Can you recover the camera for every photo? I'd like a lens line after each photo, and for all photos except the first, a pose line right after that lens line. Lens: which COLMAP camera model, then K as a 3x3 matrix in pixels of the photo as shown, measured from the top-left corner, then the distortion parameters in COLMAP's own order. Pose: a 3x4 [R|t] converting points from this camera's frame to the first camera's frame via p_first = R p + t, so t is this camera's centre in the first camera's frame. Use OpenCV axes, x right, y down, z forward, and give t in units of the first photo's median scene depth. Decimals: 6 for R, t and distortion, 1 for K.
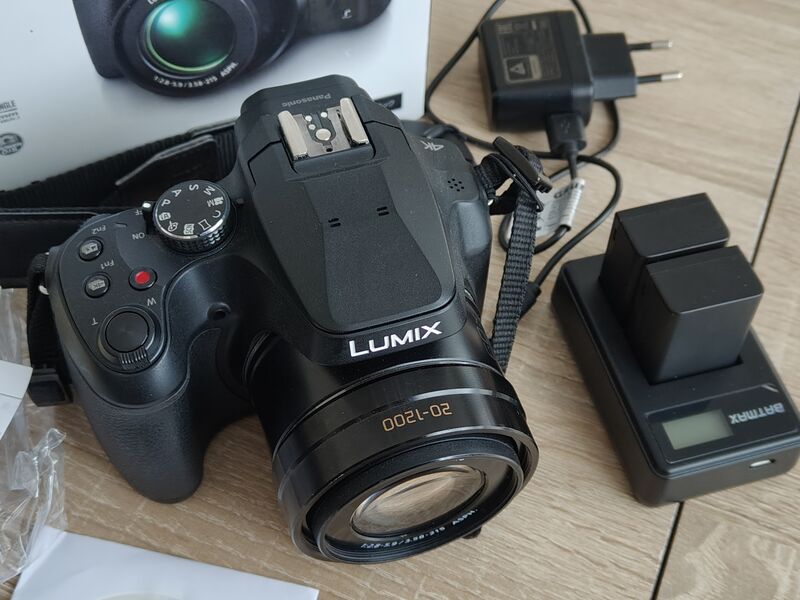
lens RADIAL K [[1040.8, 0, 405.4], [0, 1040.8, 301.4], [0, 0, 1]] dist [0.099548, 0.000000]
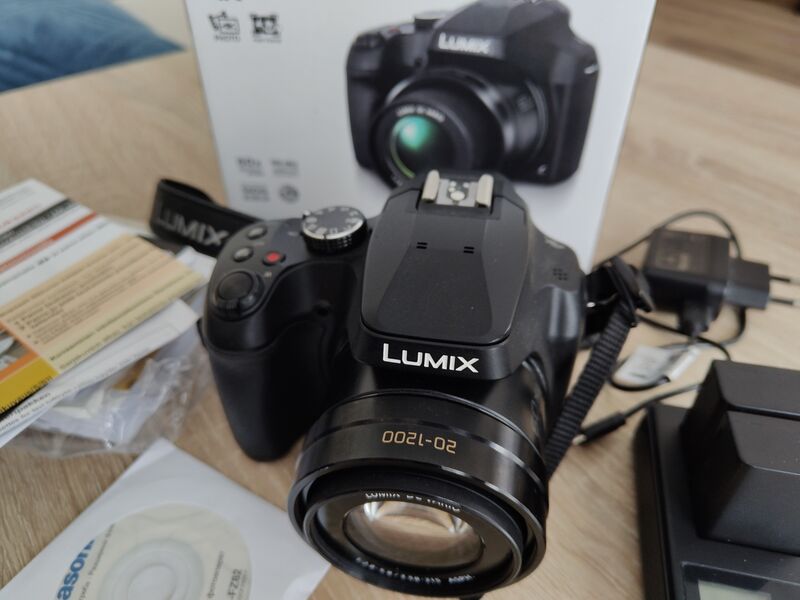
lens RADIAL K [[562.6, 0, 421.3], [0, 562.6, 324.8], [0, 0, 1]] dist [-0.009512, -0.001188]
pose [[0.886832, 0.298302, -0.352909, 0.137680], [-0.367571, 0.918218, -0.147537, 0.074156], [0.280037, 0.260560, 0.923952, 0.418685]]
